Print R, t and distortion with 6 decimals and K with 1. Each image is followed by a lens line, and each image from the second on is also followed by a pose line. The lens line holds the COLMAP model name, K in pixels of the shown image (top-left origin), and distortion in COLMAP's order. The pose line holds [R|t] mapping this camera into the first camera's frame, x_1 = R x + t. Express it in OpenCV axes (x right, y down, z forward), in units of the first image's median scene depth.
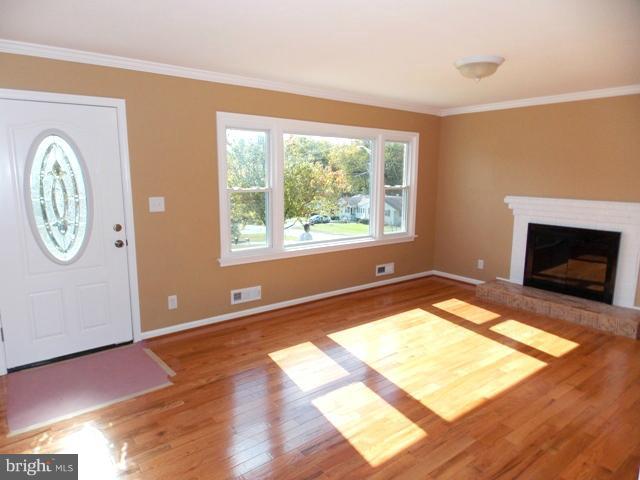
lens RADIAL K [[430.4, 0, 315.8], [0, 430.4, 238.3], [0, 0, 1]] dist [0.022556, -0.004133]
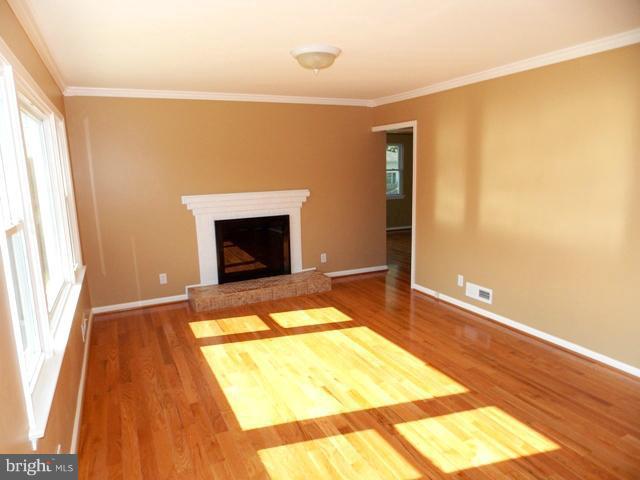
lens RADIAL K [[430.4, 0, 317.1], [0, 430.4, 246.2], [0, 0, 1]] dist [0.022556, -0.004133]
pose [[0.229532, -0.208484, 0.950710, -0.468496], [0.185632, 0.968236, 0.167510, -0.119440], [-0.955435, 0.138034, 0.260943, 0.636776]]
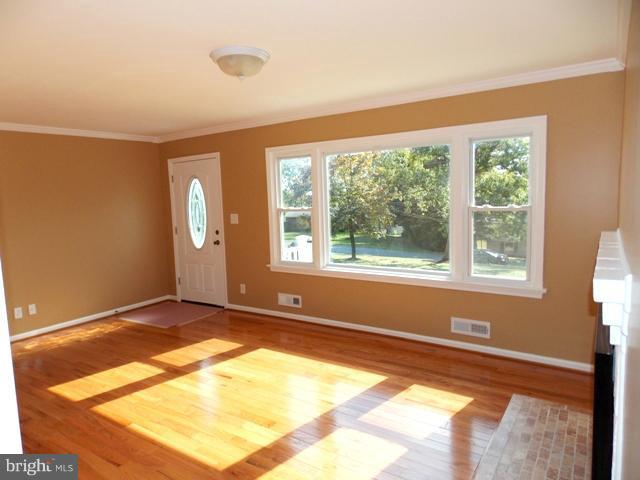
lens RADIAL K [[430.4, 0, 318.3], [0, 430.4, 236.9], [0, 0, 1]] dist [0.022556, -0.004133]
pose [[0.294941, 0.071364, -0.952847, 0.970526], [-0.111373, 0.992978, 0.039896, -0.093504], [0.949002, 0.094355, 0.300818, 0.731298]]
